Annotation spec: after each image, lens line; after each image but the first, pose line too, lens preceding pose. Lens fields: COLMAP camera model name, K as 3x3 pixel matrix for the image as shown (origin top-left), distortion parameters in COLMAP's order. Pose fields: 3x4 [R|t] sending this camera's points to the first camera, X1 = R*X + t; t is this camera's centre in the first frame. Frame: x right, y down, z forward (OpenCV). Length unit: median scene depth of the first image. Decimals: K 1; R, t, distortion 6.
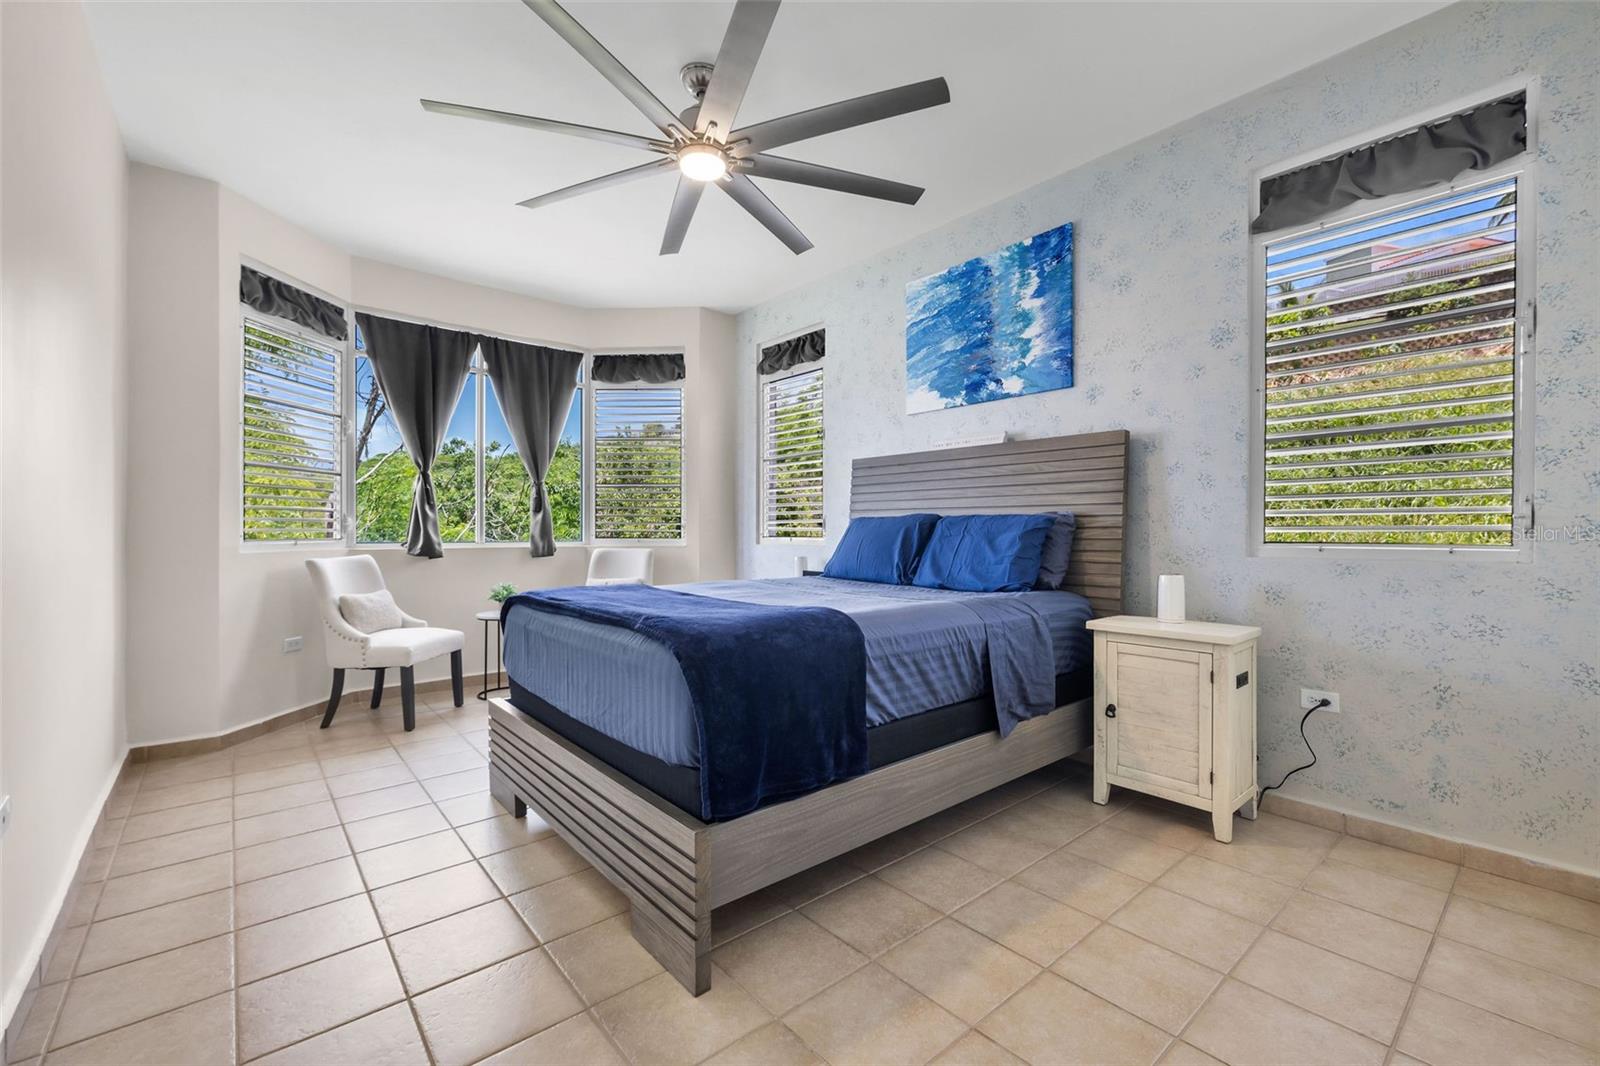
lens RADIAL K [[702.3, 0, 790.6], [0, 702.3, 535.8], [0, 0, 1]] dist [0.004935, 0.000011]
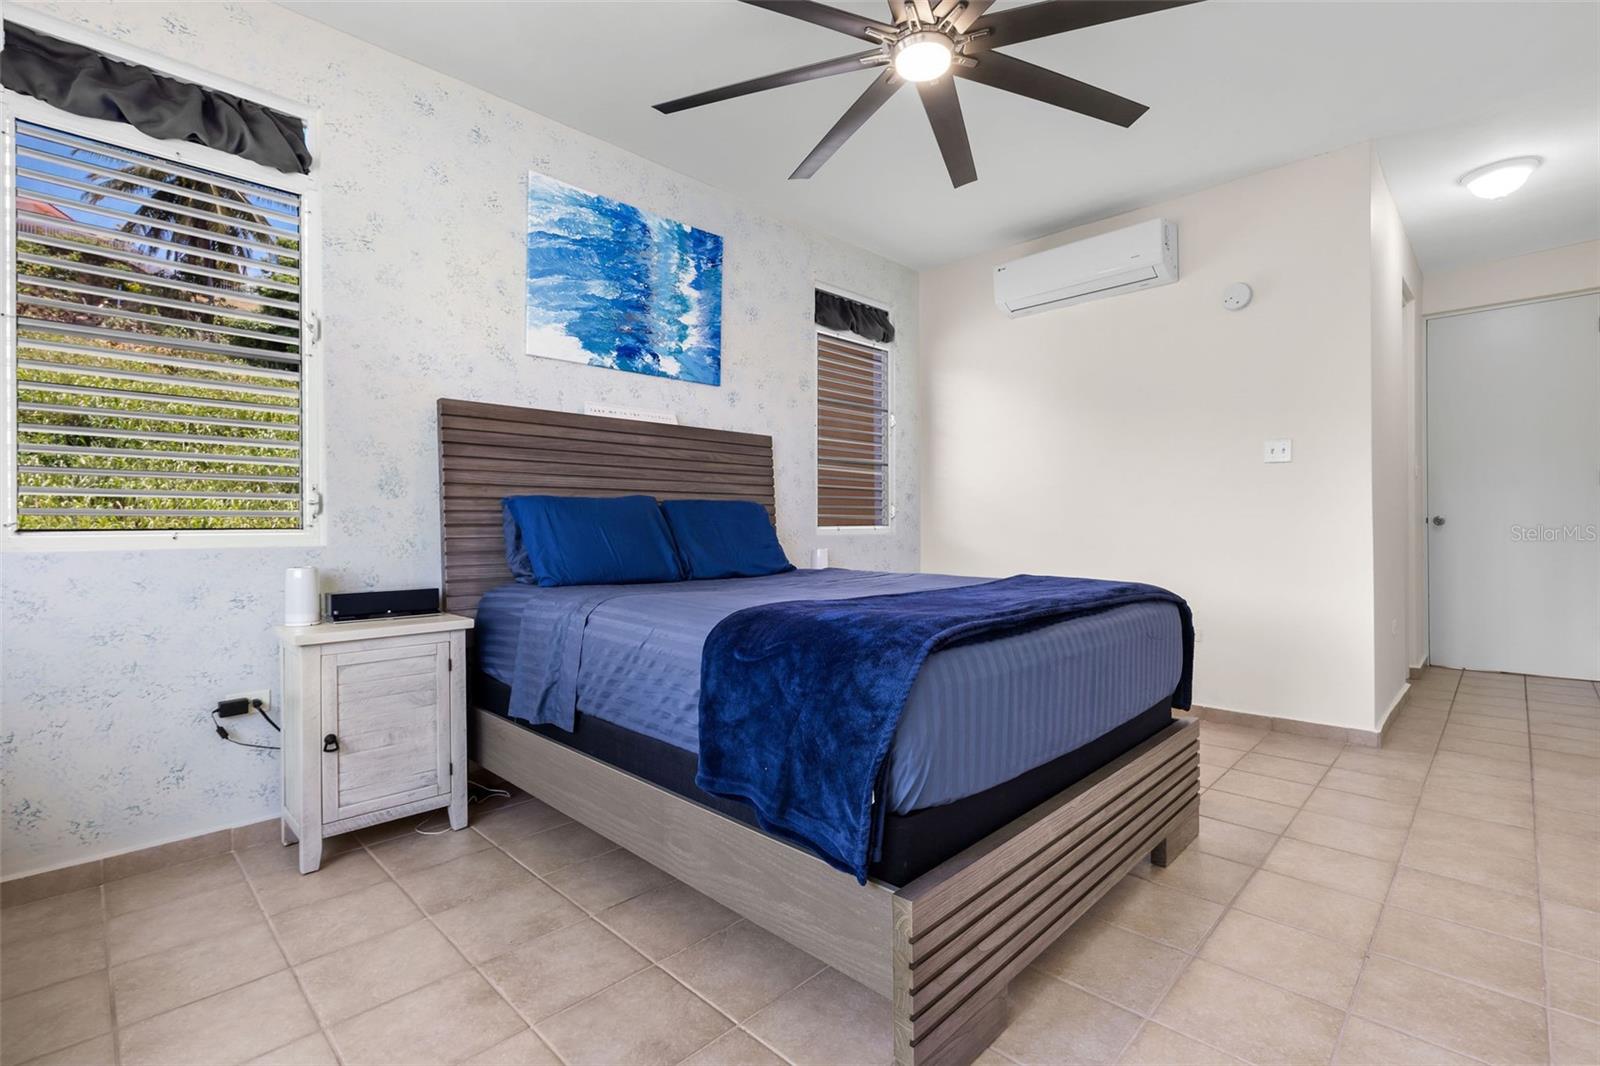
lens RADIAL K [[723.5, 0, 829.0], [0, 723.5, 545.2], [0, 0, 1]] dist [-0.000047, 0.000476]
pose [[-0.108688, -0.008534, 0.994039, -0.642810], [0.023032, 0.999673, 0.011101, 0.022504], [-0.993809, 0.024101, -0.108455, 0.836885]]
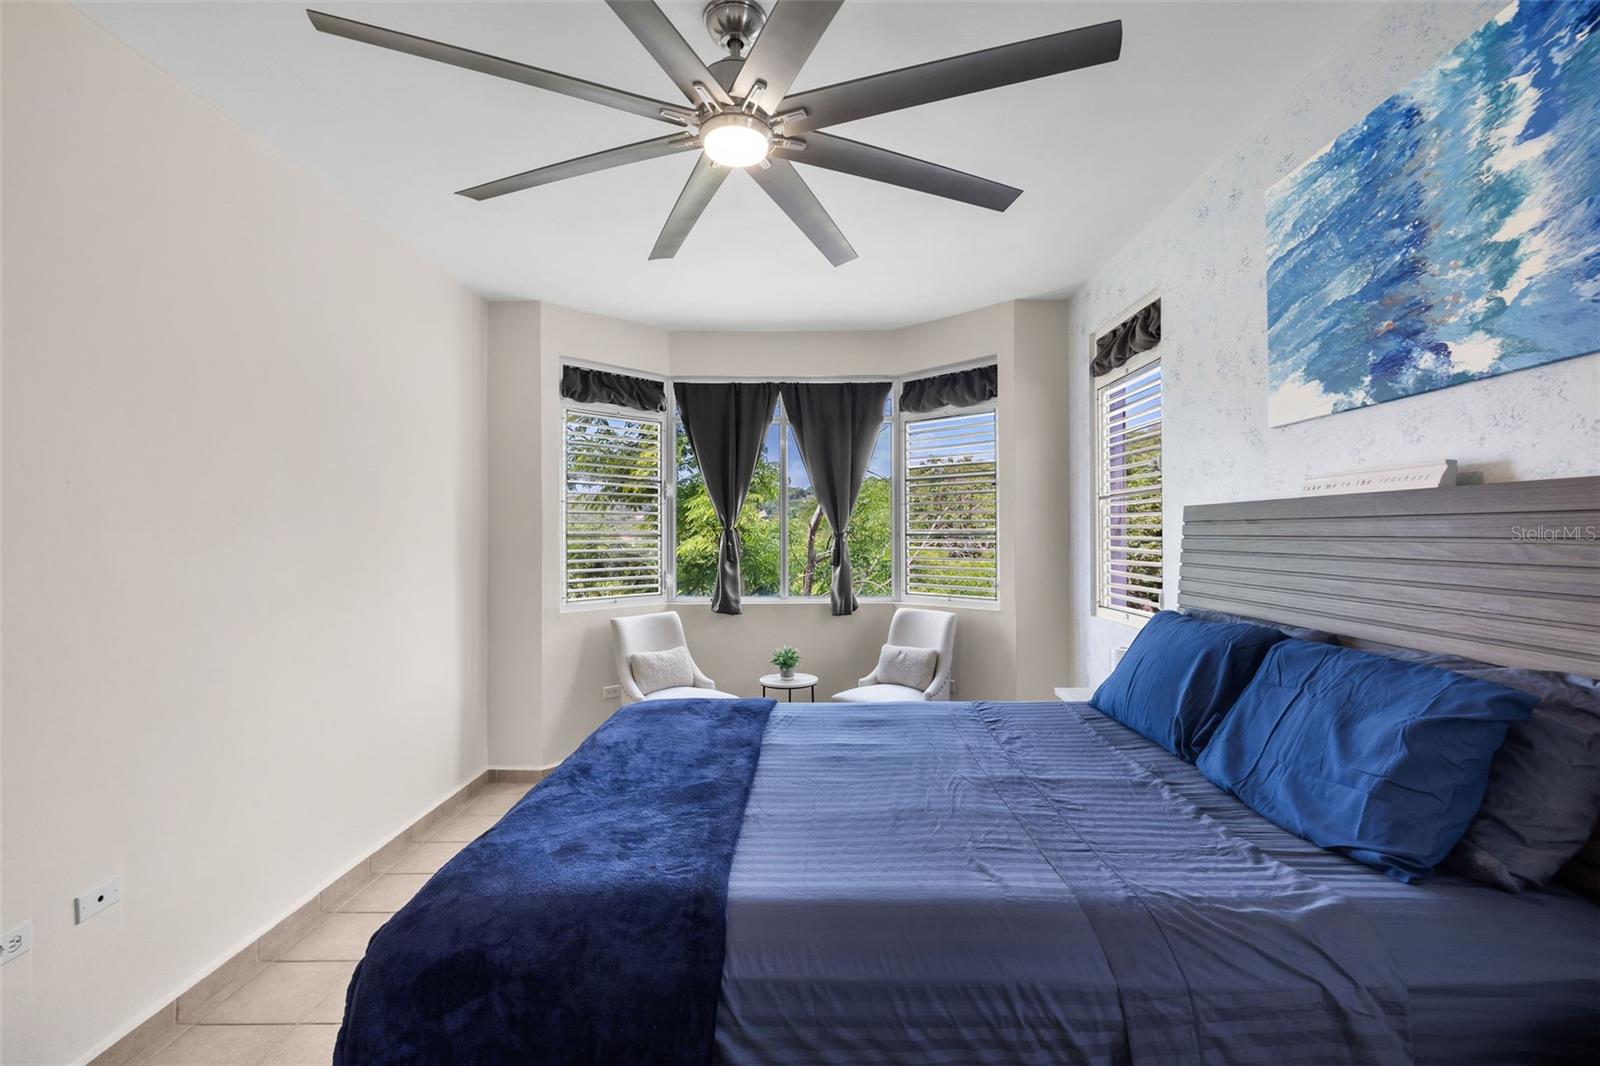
lens RADIAL K [[702.3, 0, 801.6], [0, 702.3, 535.5], [0, 0, 1]] dist [0.004935, 0.000011]
pose [[0.755755, -0.004379, -0.654840, 0.267076], [0.006487, 0.999979, 0.000800, -0.096320], [0.654822, -0.004853, 0.755767, 0.360873]]
